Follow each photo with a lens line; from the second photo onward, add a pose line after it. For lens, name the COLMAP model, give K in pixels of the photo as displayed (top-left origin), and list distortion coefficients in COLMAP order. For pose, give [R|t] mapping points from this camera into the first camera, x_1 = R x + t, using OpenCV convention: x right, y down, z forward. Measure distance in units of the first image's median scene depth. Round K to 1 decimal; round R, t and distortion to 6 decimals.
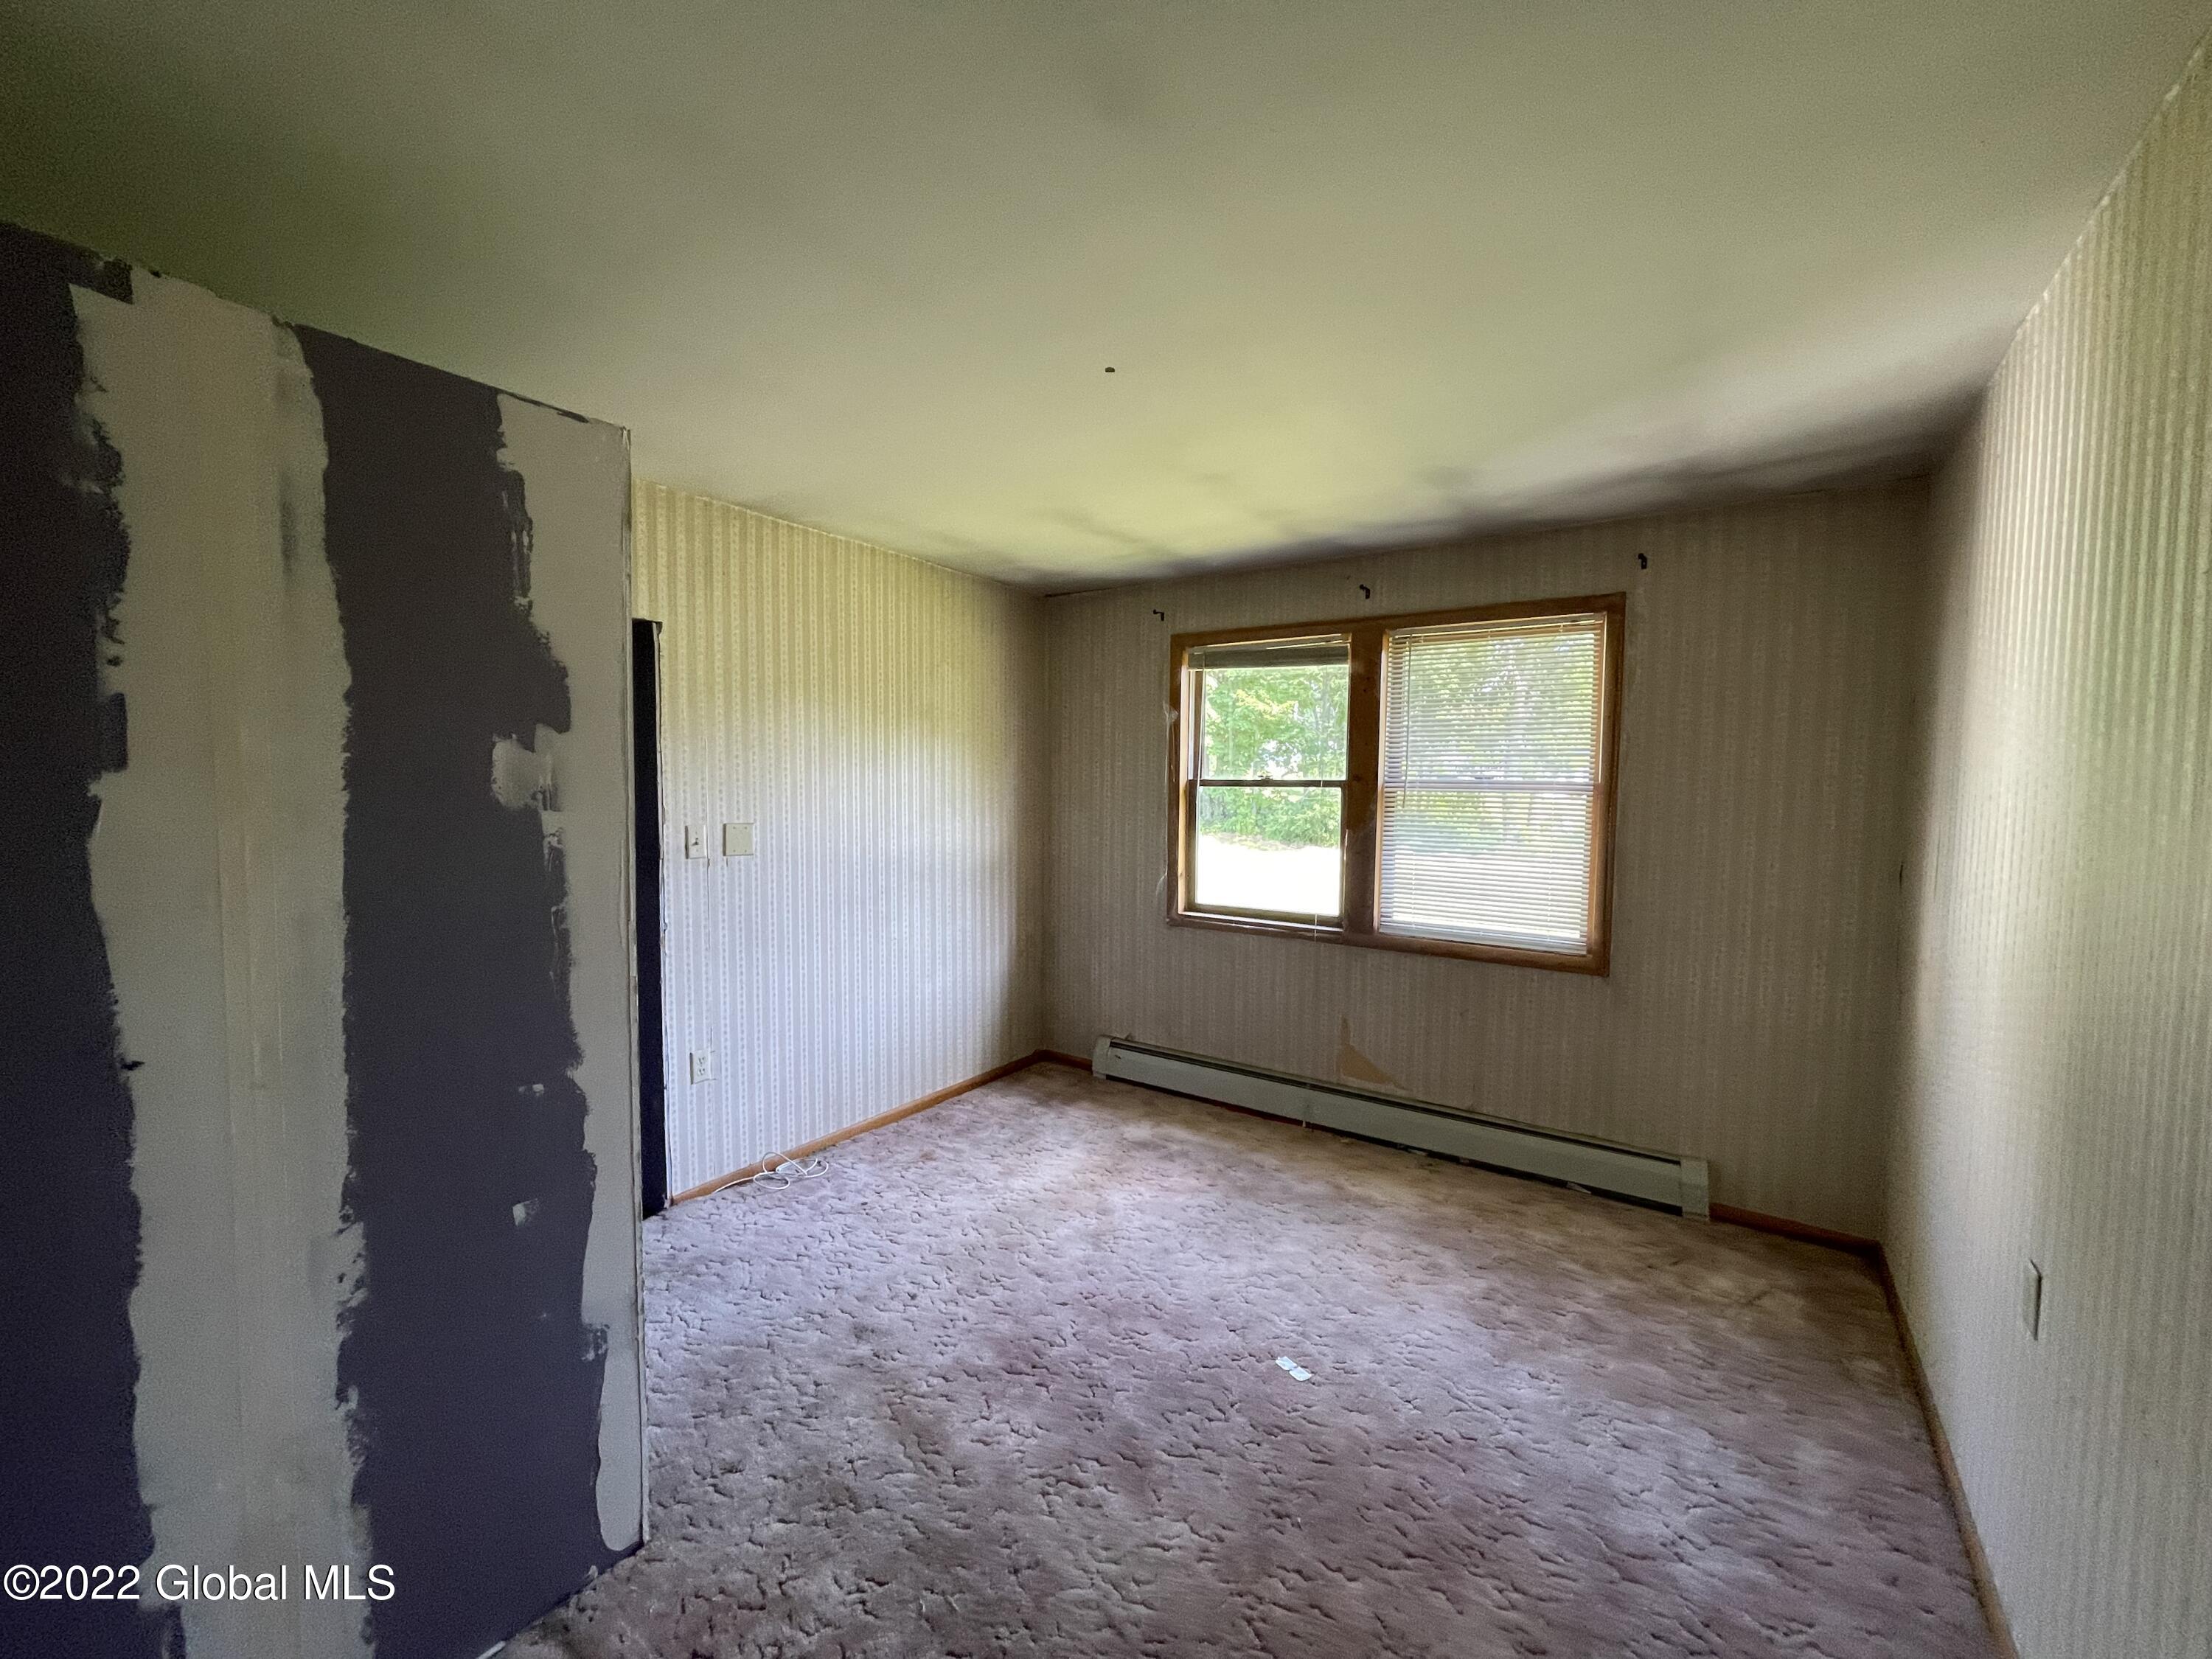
lens RADIAL K [[895.5, 0, 1098.8], [0, 895.5, 832.5], [0, 0, 1]] dist [0.000211, 0.000309]
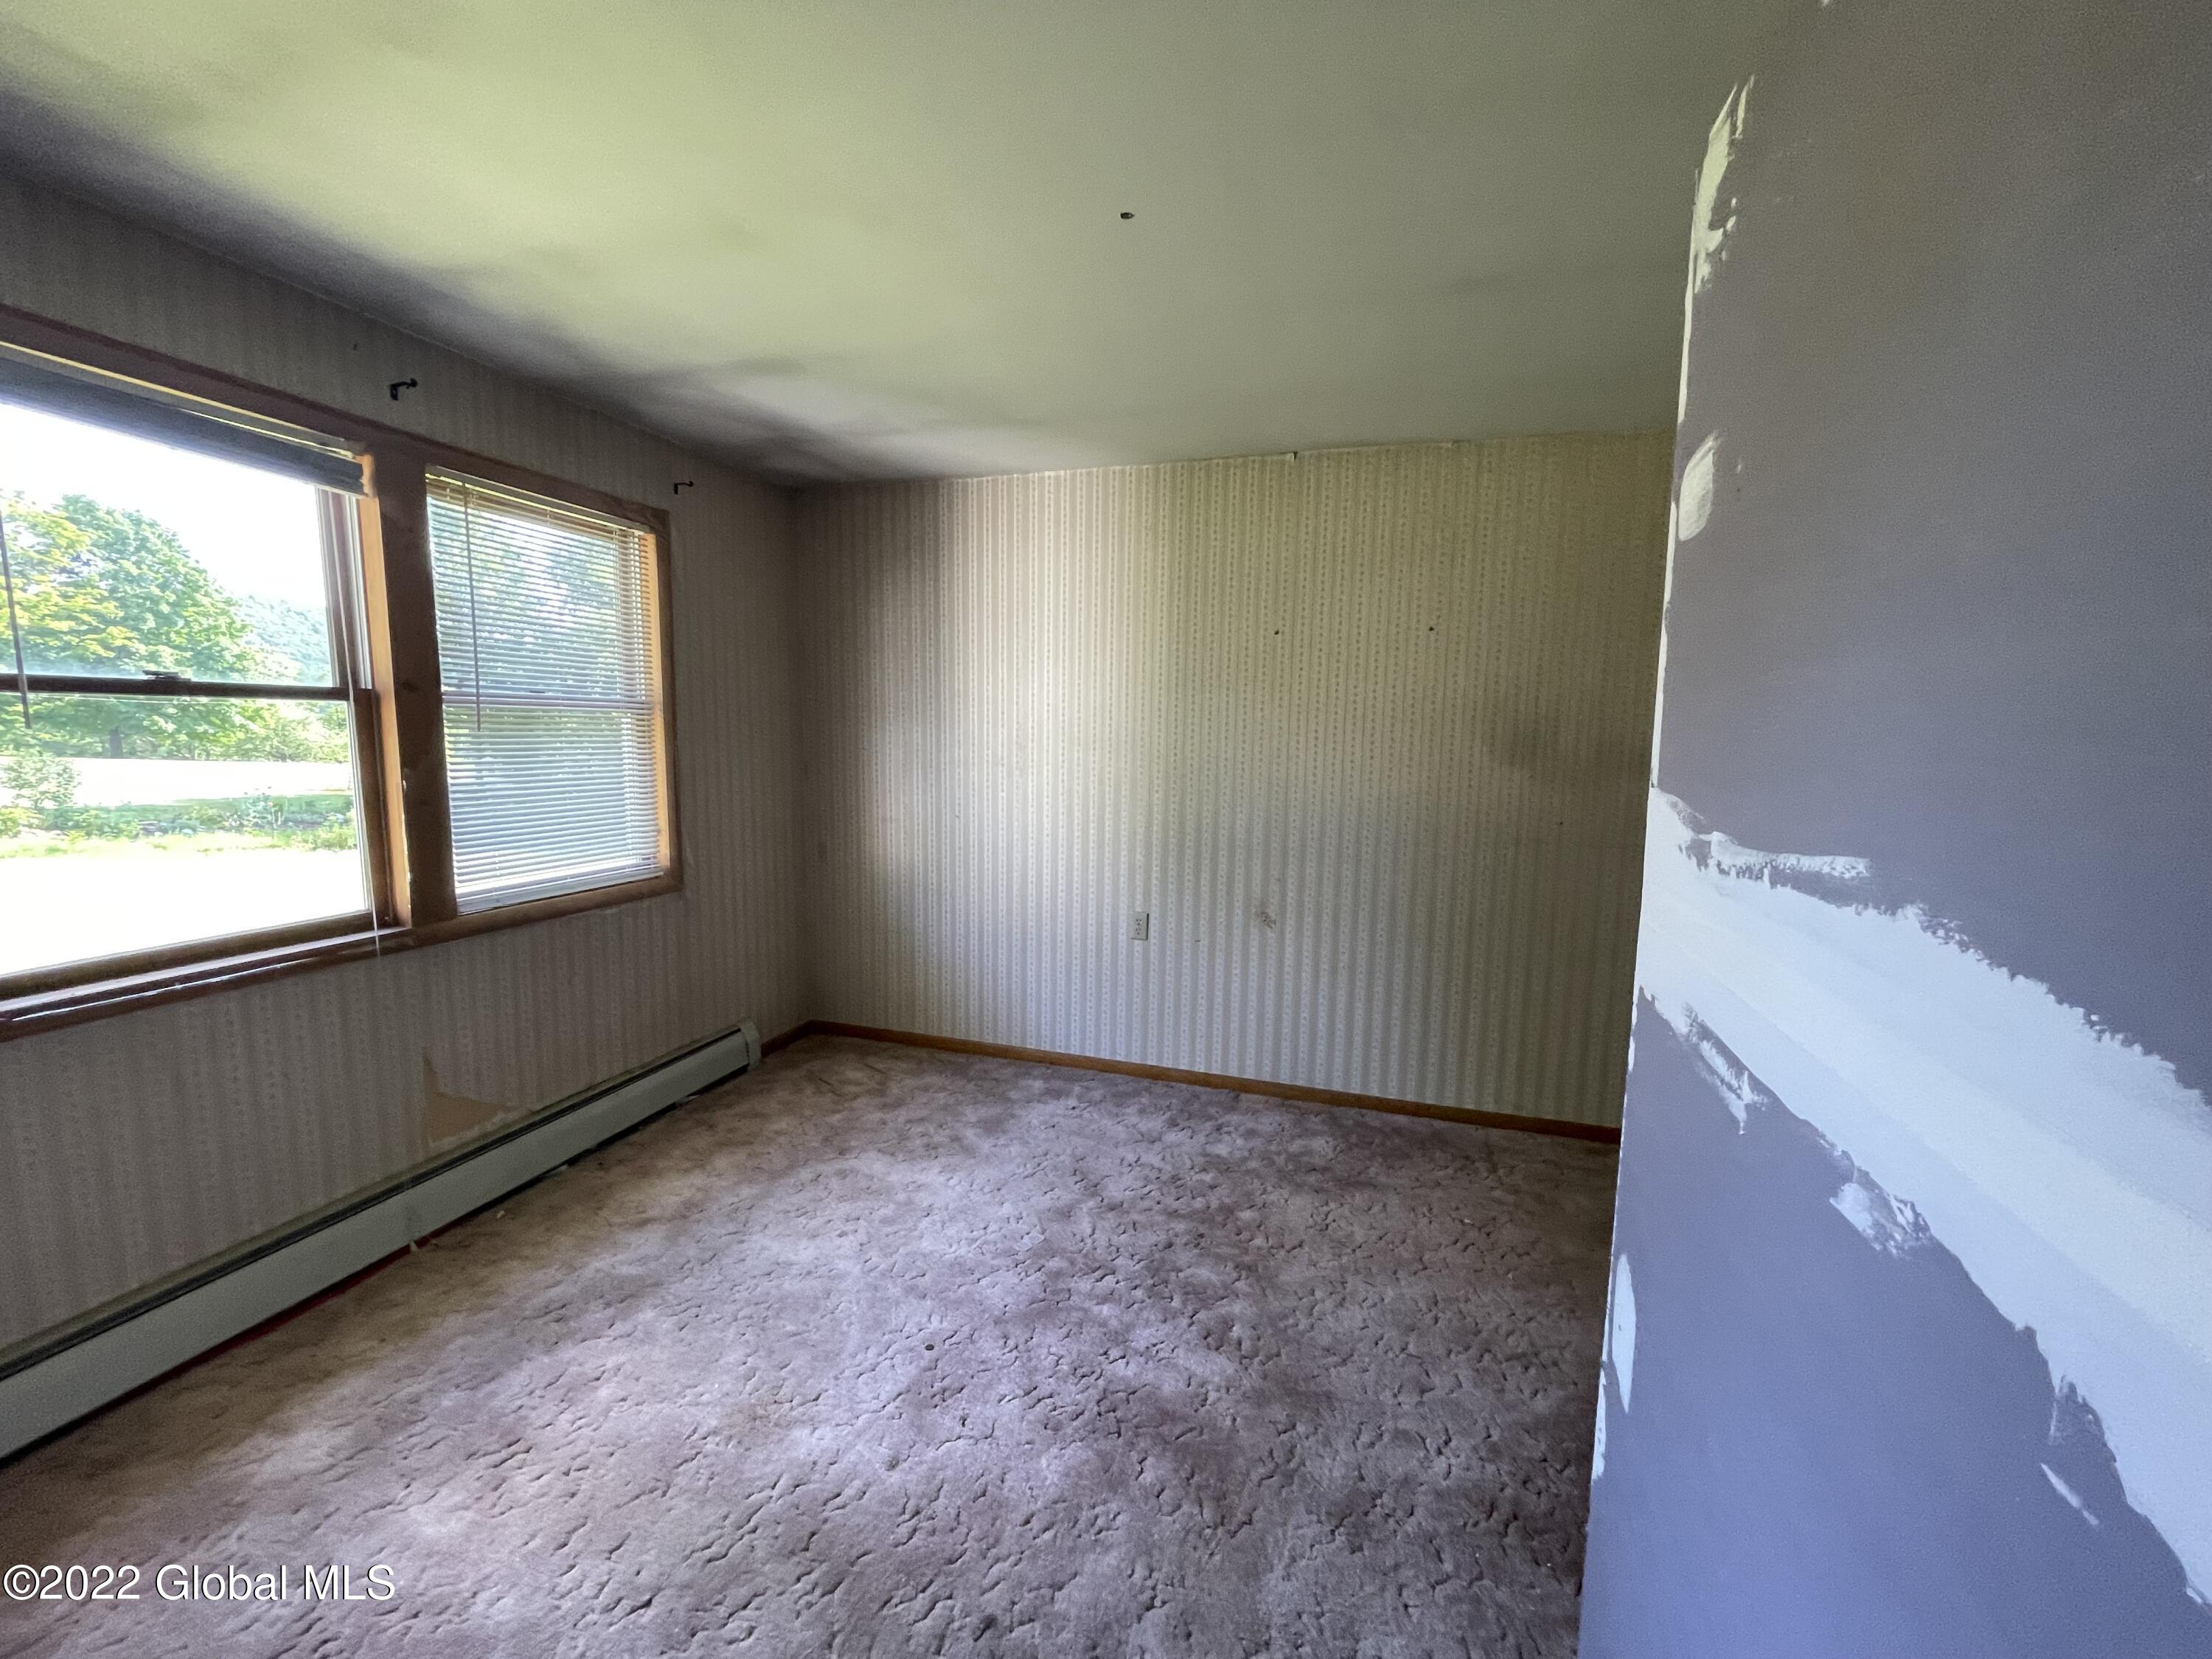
lens RADIAL K [[895.5, 0, 1098.8], [0, 895.5, 832.5], [0, 0, 1]] dist [0.000211, 0.000309]
pose [[-0.290565, -0.126114, 0.948508, -0.543153], [0.036152, 0.989122, 0.142589, -0.035522], [-0.956172, 0.075722, -0.282845, 0.822374]]
